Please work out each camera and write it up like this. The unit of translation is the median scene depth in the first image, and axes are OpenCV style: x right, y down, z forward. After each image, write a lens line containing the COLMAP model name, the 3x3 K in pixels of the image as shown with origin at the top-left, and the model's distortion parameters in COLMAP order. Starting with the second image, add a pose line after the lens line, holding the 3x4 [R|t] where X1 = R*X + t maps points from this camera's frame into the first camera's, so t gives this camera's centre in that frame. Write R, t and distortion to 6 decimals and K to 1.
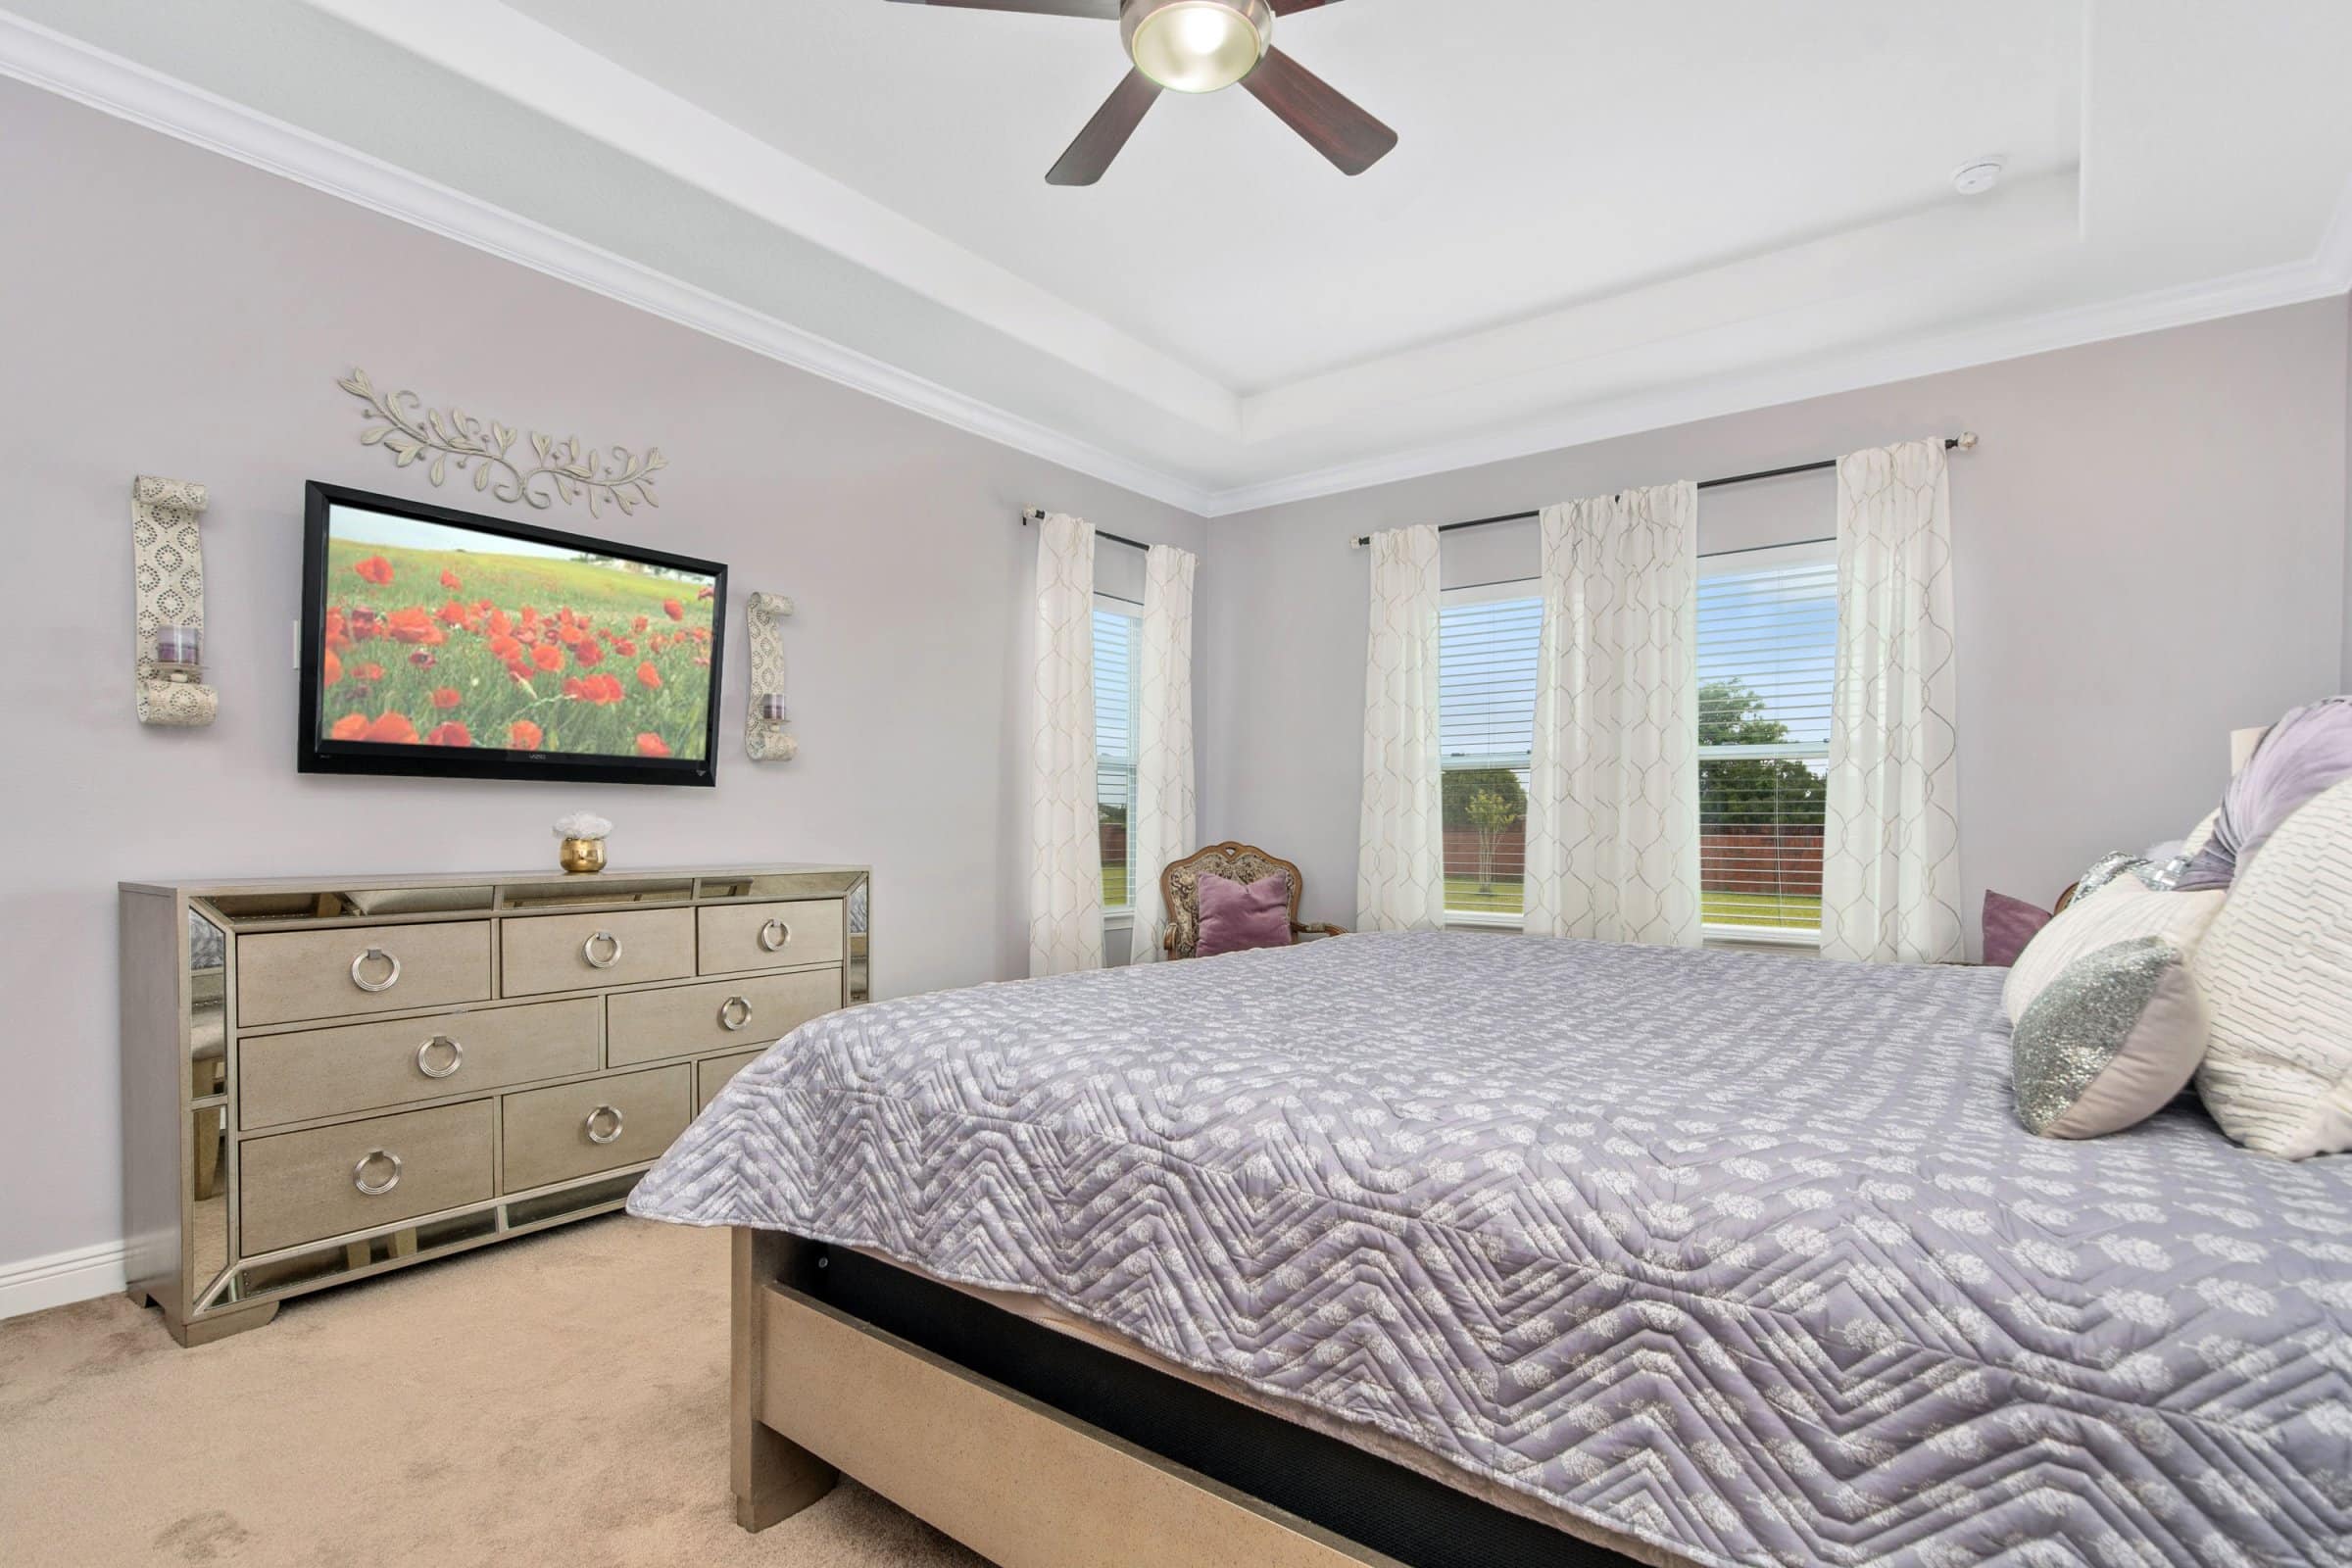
lens RADIAL K [[1151.2, 0, 1176.3], [0, 1151.2, 868.4], [0, 0, 1]] dist [0.023943, 0.000048]
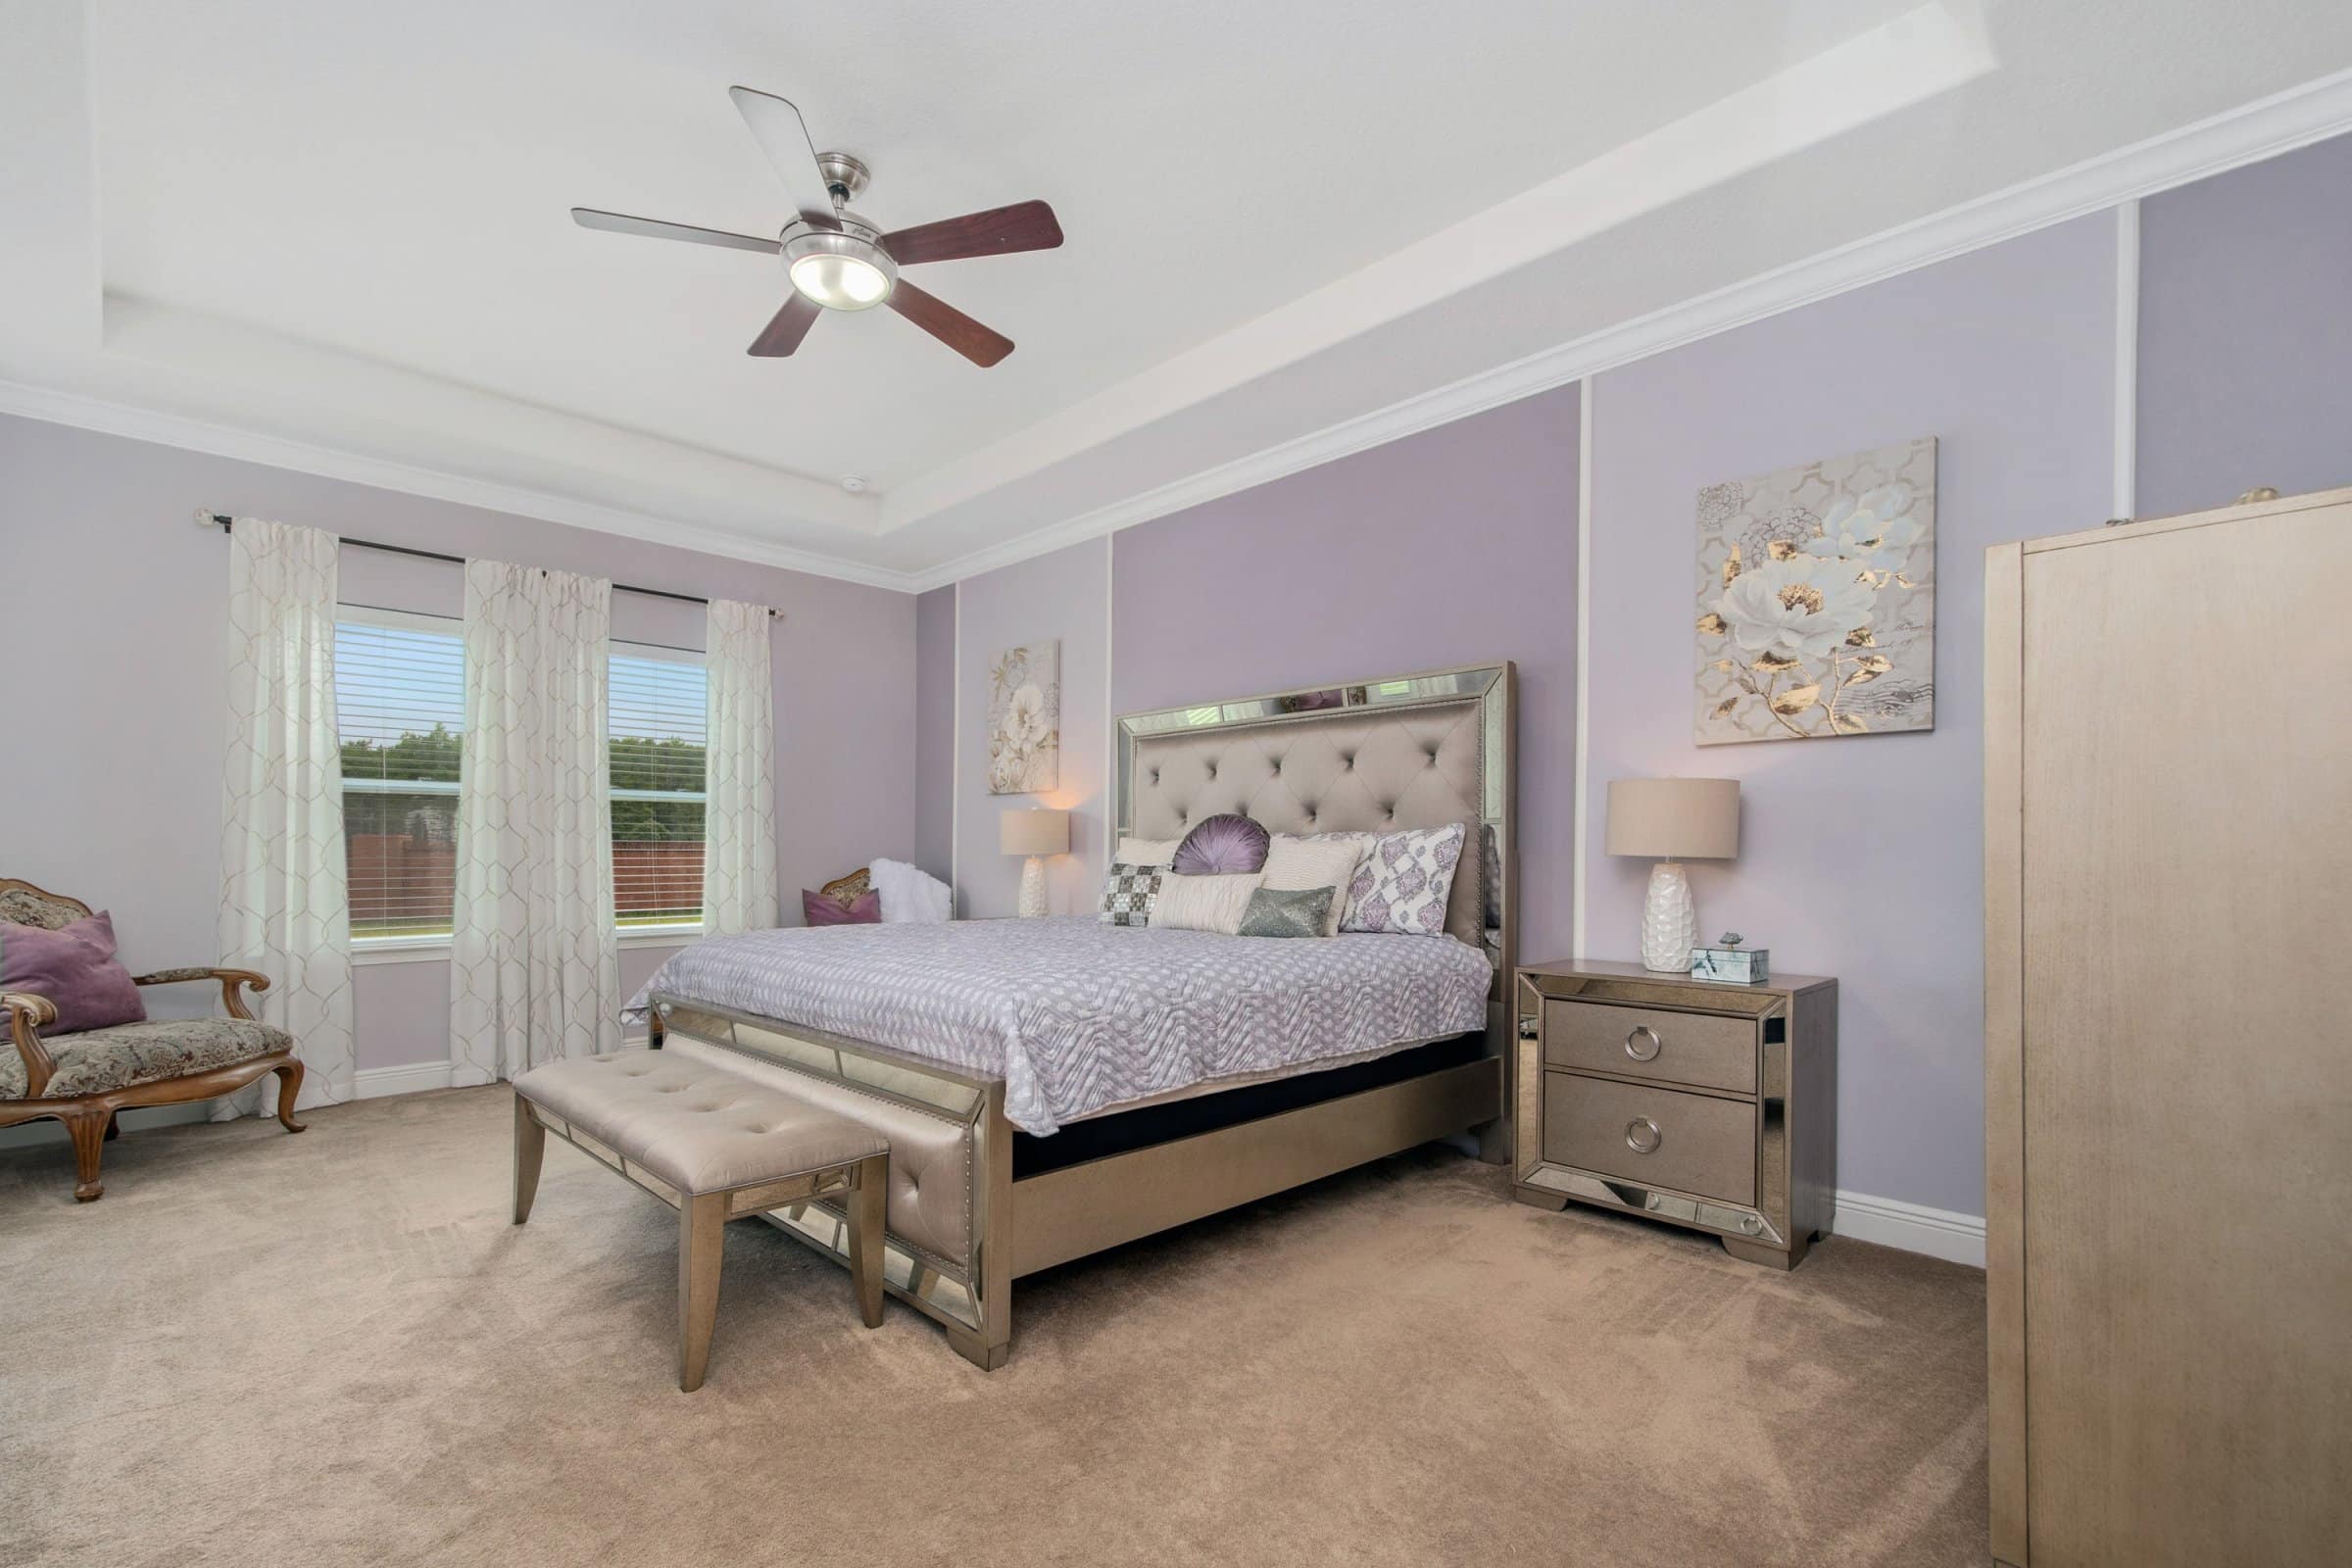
lens RADIAL K [[1047.2, 0, 1175.6], [0, 1047.2, 845.9], [0, 0, 1]] dist [0.000440, 0.000059]
pose [[0.151333, -0.000198, 0.988483, -0.668696], [0.032600, 0.999457, -0.004791, -0.018037], [-0.987945, 0.032950, 0.151258, 0.242118]]
